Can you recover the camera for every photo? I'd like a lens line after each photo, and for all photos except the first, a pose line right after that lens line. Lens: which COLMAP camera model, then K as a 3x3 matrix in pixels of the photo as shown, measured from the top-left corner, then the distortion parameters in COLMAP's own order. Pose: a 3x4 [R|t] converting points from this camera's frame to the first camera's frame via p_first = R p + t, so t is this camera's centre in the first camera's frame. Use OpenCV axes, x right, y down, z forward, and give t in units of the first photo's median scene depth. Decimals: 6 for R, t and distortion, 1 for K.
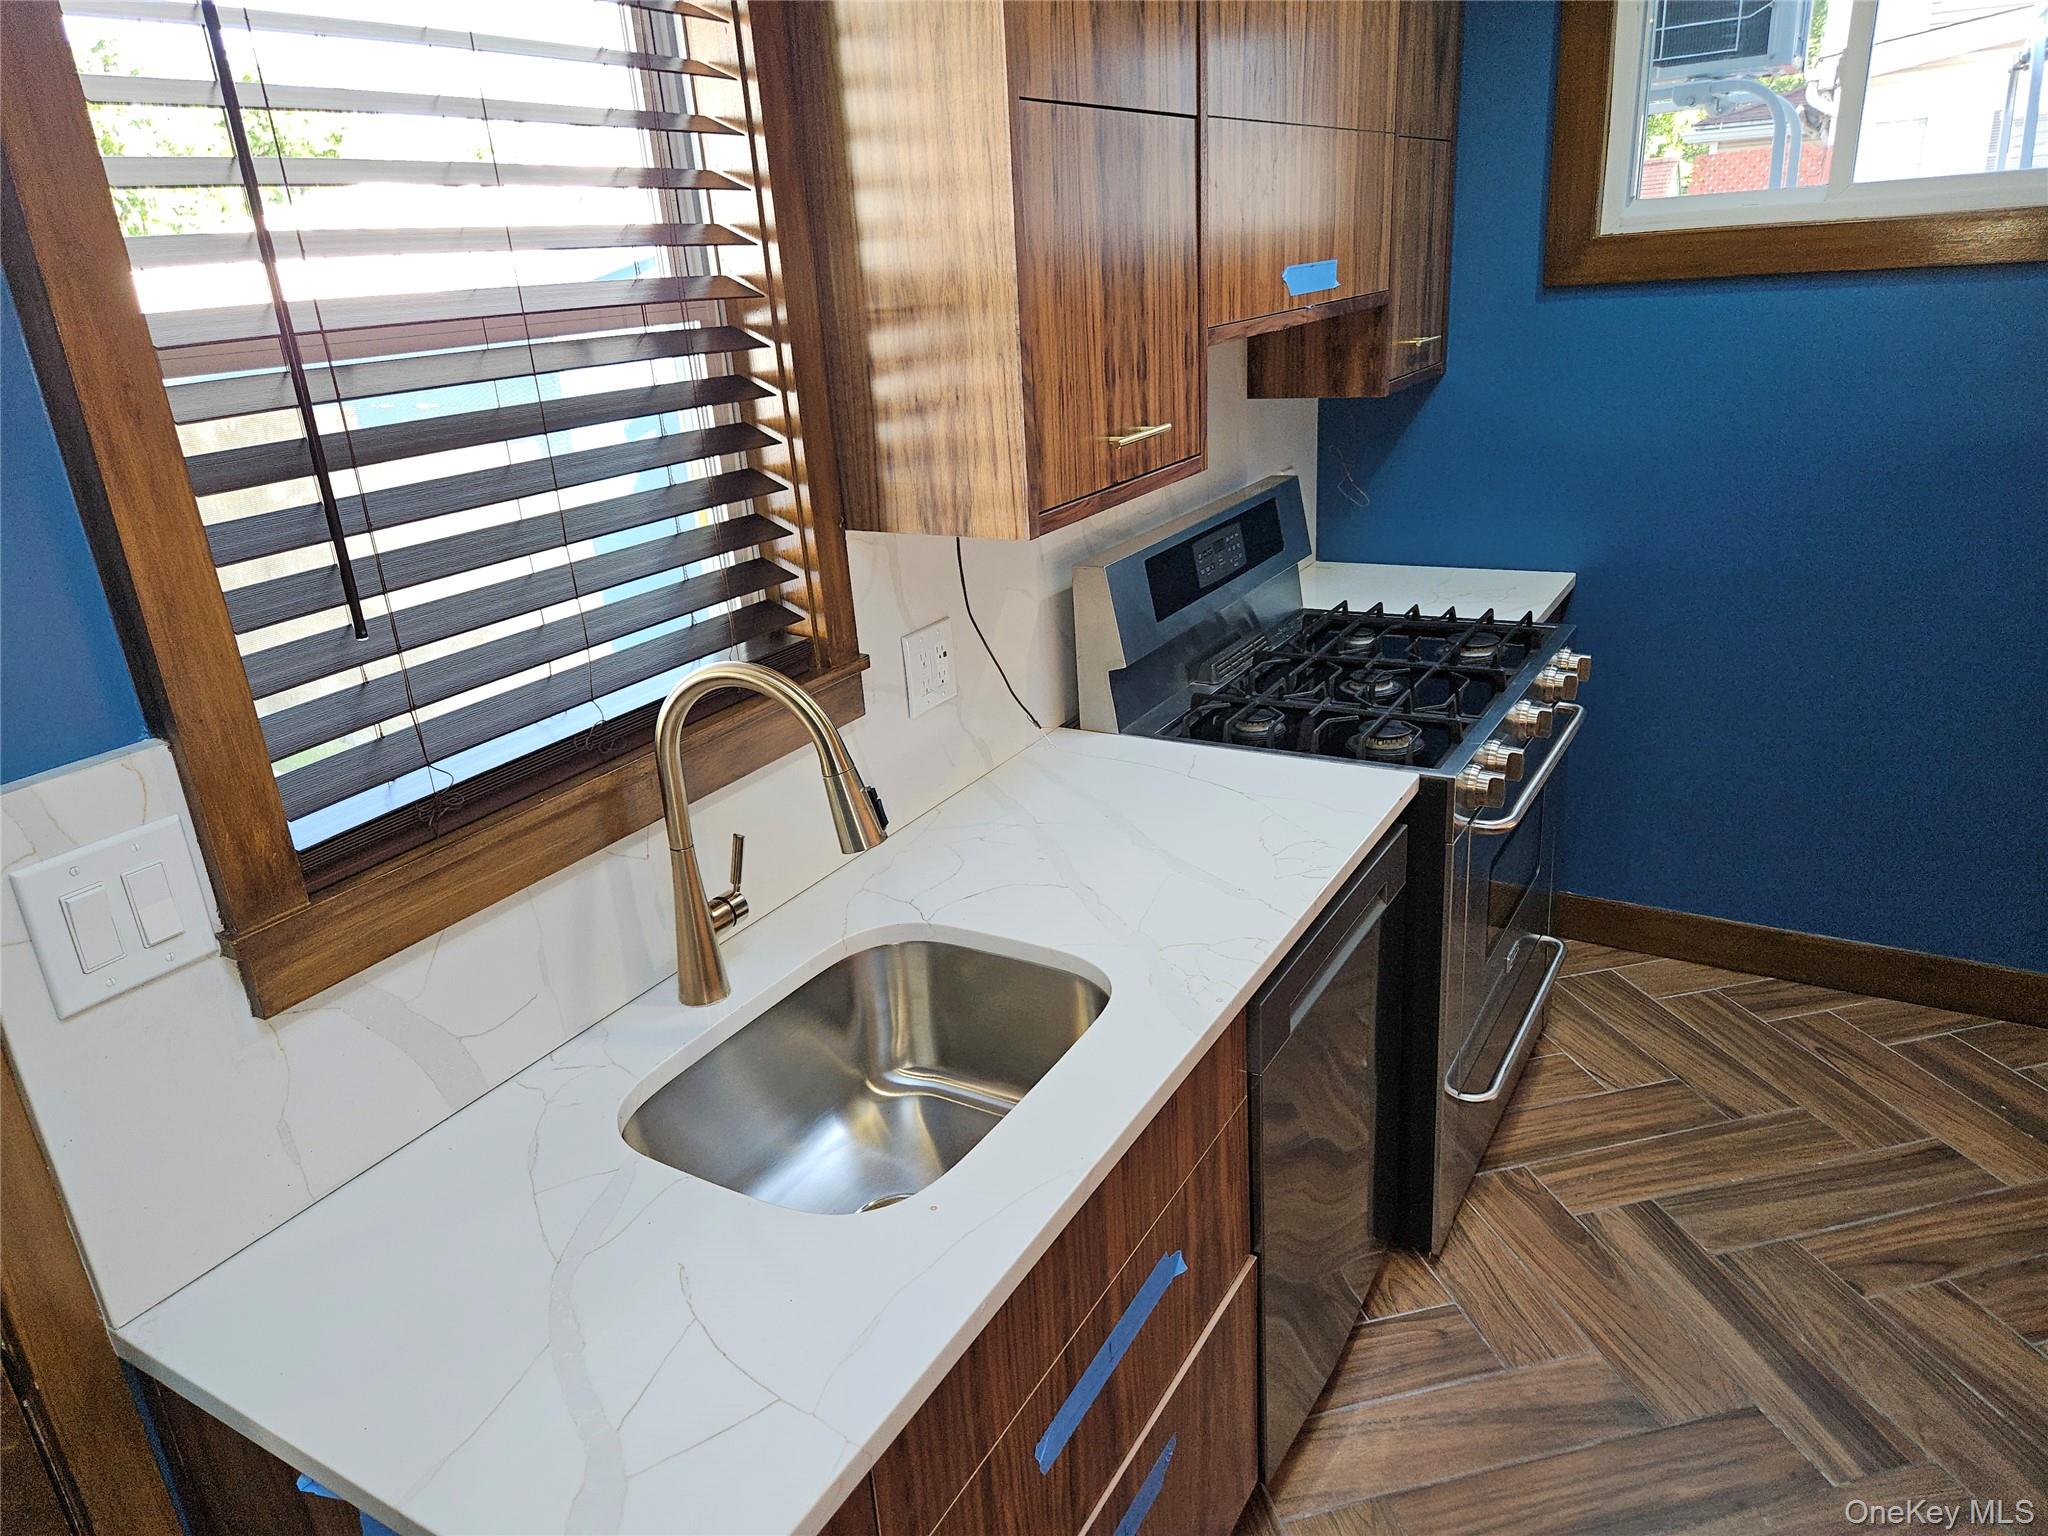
lens RADIAL K [[1357.1, 0, 1024.4], [0, 1357.1, 755.9], [0, 0, 1]] dist [0.068684, -0.051150]
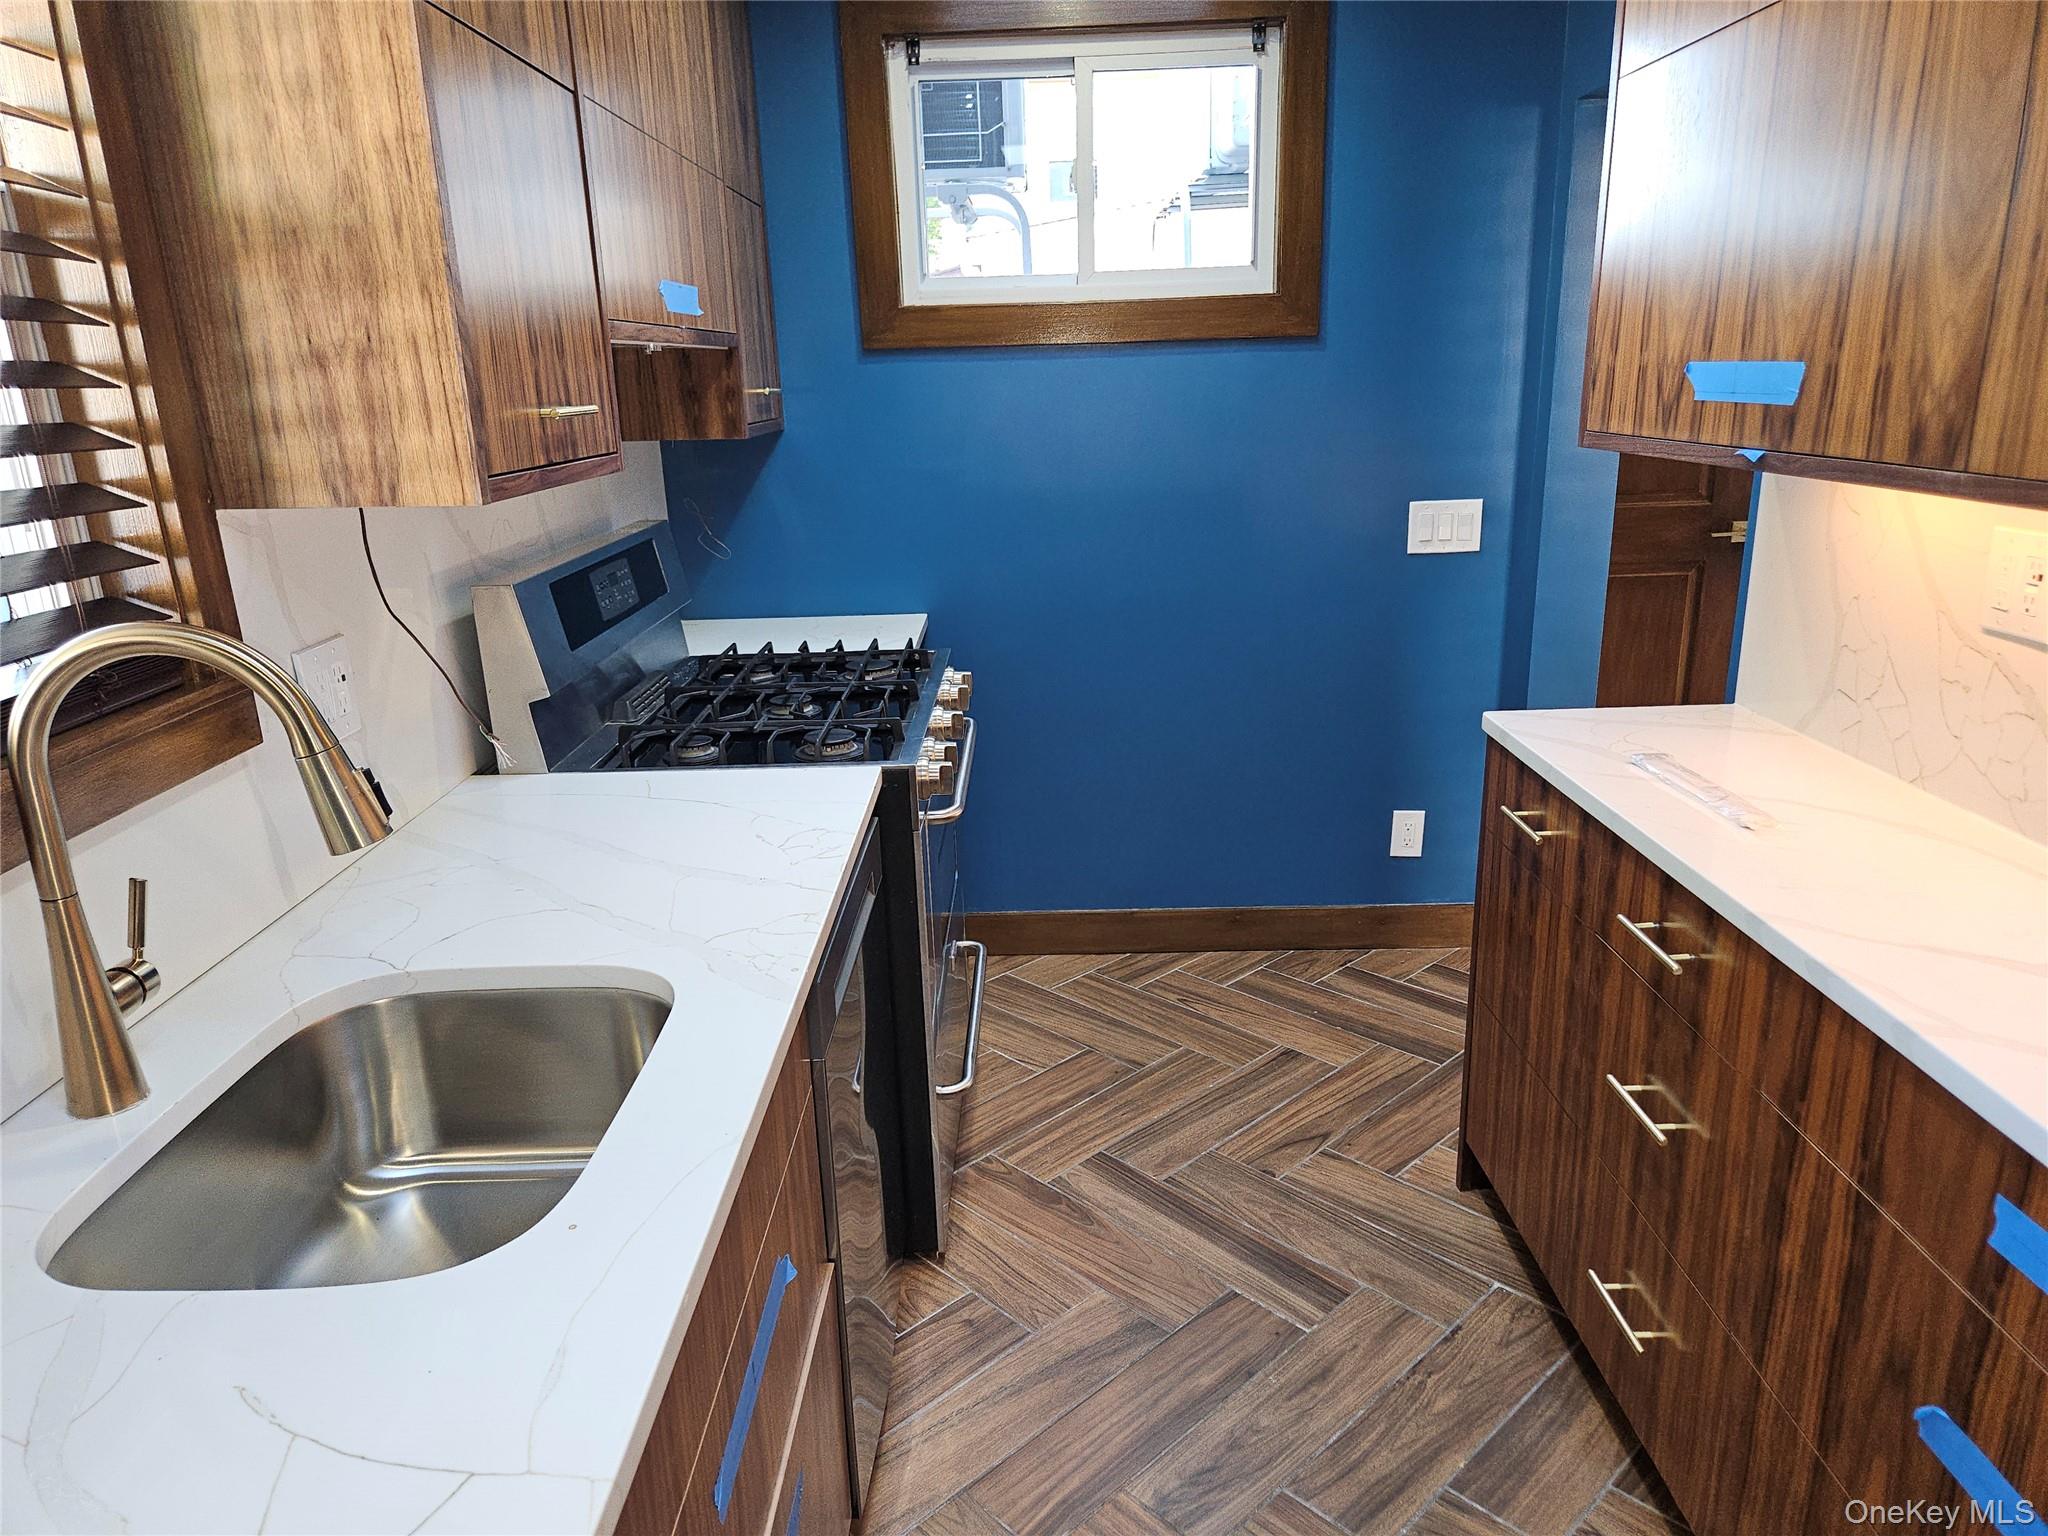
lens RADIAL K [[1357.1, 0, 1032.9], [0, 1357.1, 772.5], [0, 0, 1]] dist [0.068684, -0.051150]
pose [[0.858739, -0.107436, 0.501024, -0.113989], [0.149492, 0.987765, -0.044415, 0.075379], [-0.490123, 0.113040, 0.864293, 0.068884]]
